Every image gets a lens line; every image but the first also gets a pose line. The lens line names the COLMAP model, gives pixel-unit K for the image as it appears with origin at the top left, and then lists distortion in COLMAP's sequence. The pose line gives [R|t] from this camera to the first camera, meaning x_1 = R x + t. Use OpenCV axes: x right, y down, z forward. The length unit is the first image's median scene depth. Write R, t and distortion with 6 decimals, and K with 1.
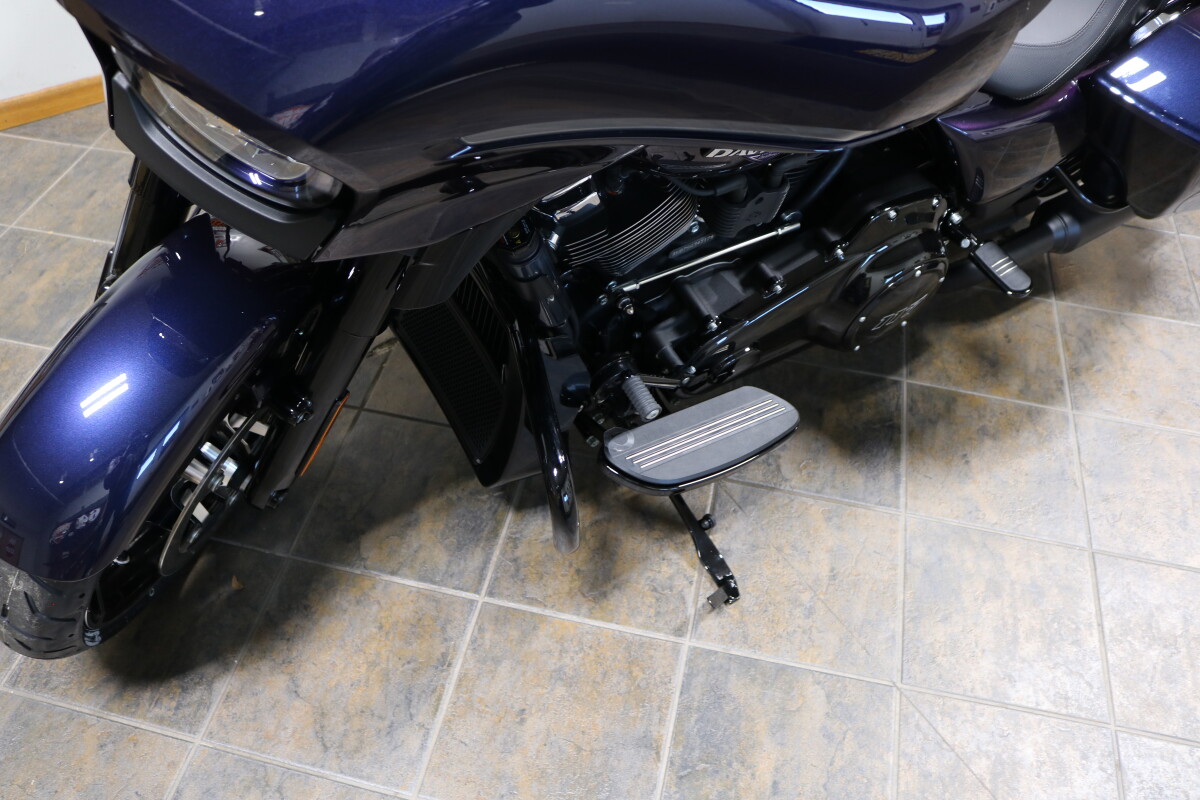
lens RADIAL K [[987.6, 0, 595.2], [0, 987.6, 395.9], [0, 0, 1]] dist [-0.141704, 0.100608]
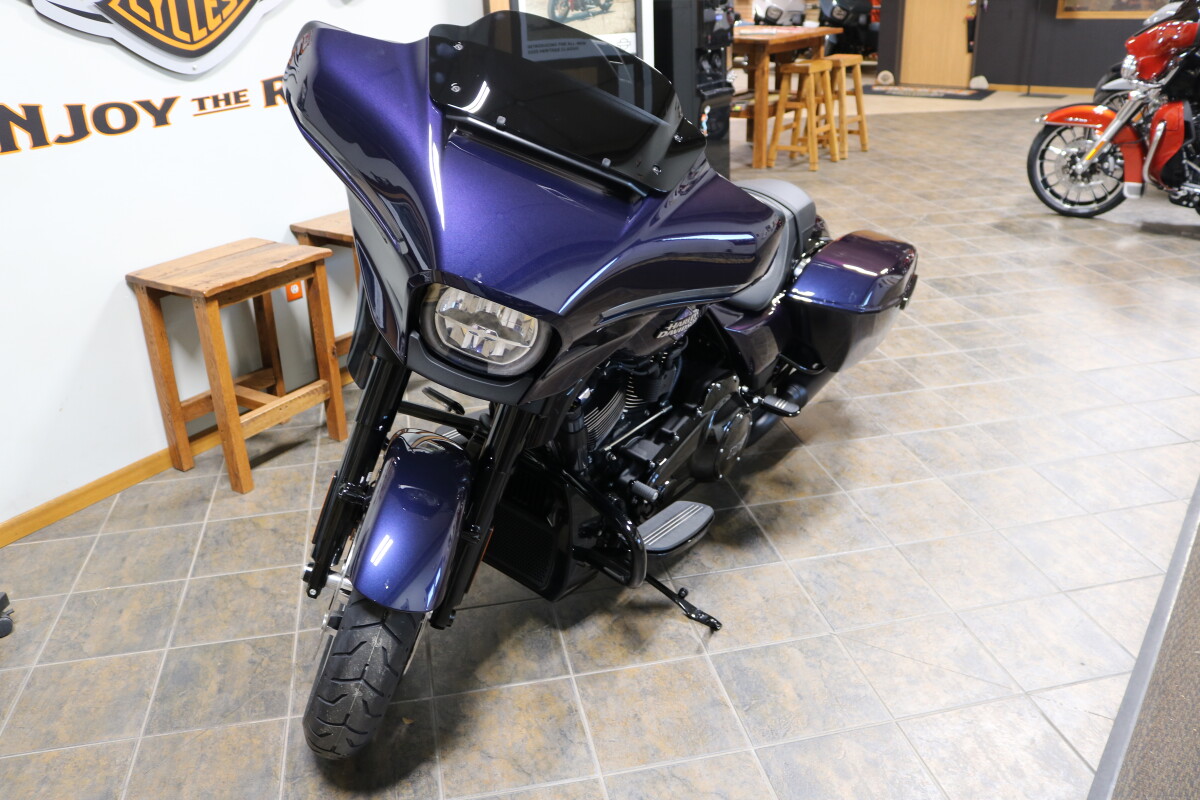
lens RADIAL K [[987.6, 0, 591.3], [0, 987.6, 405.0], [0, 0, 1]] dist [-0.141704, 0.100608]
pose [[0.913008, -0.223106, 0.341527, -0.426711], [0.340965, 0.876975, -0.338612, 0.302764], [-0.223964, 0.425604, 0.876756, -0.409484]]
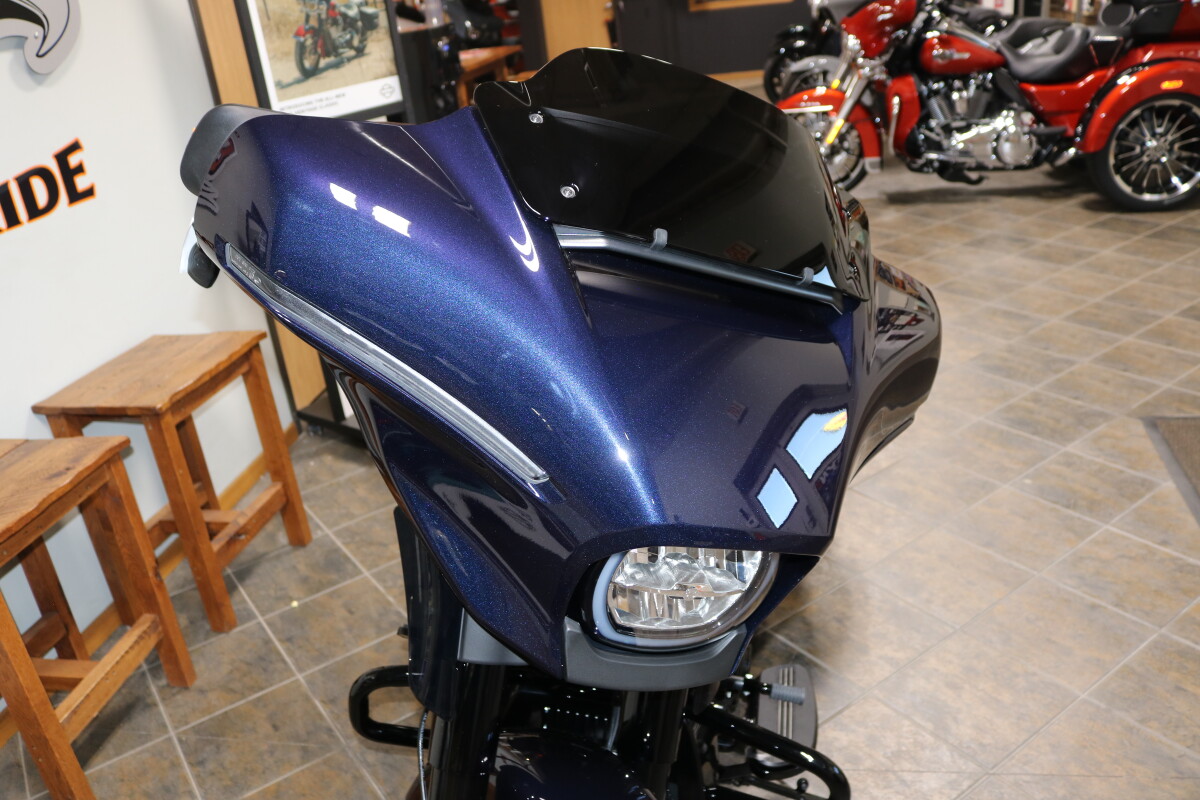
lens RADIAL K [[987.6, 0, 597.2], [0, 987.6, 406.2], [0, 0, 1]] dist [-0.141704, 0.100608]
pose [[0.672818, -0.402186, 0.620936, -0.527752], [0.628470, 0.753533, -0.192911, -0.130800], [-0.390310, 0.520033, 0.759752, -0.036441]]
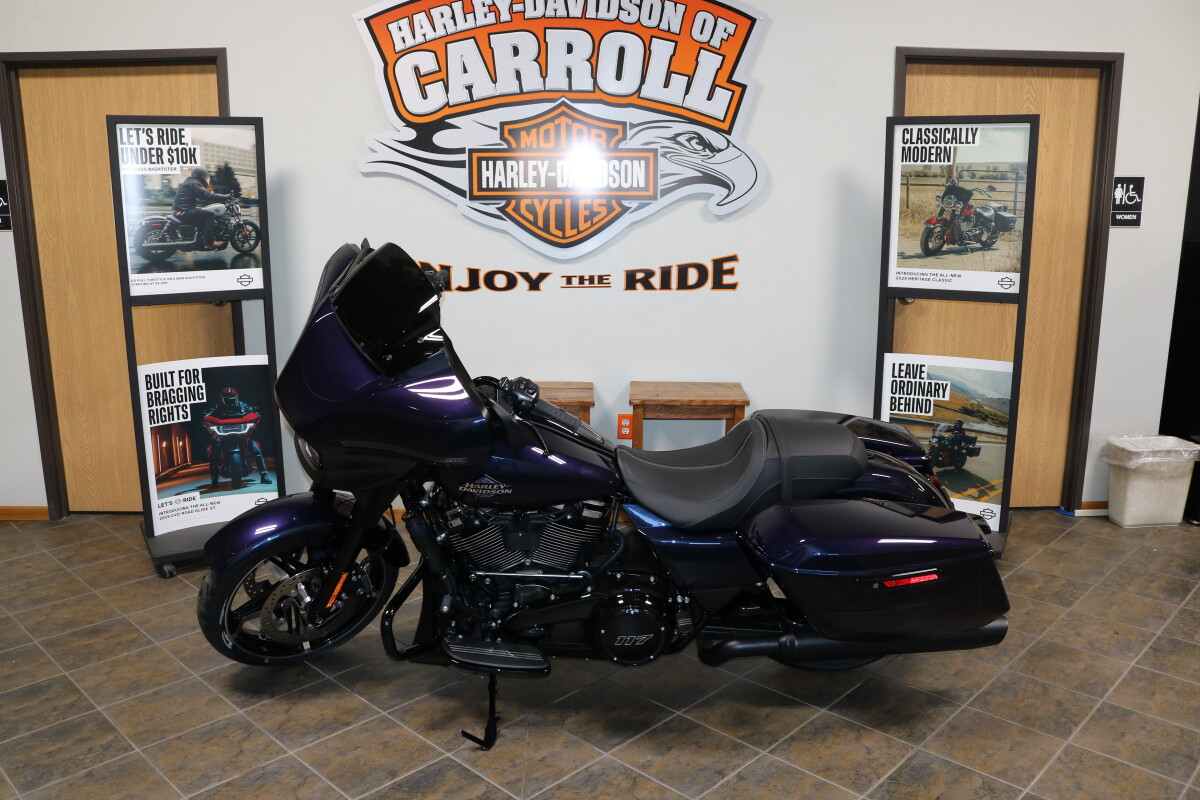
lens RADIAL K [[987.6, 0, 592.8], [0, 987.6, 403.0], [0, 0, 1]] dist [-0.141704, 0.100608]
pose [[0.849703, 0.081632, -0.520904, 1.036359], [-0.367811, 0.799630, -0.474665, 0.407901], [0.377783, 0.594918, 0.709473, -0.525999]]
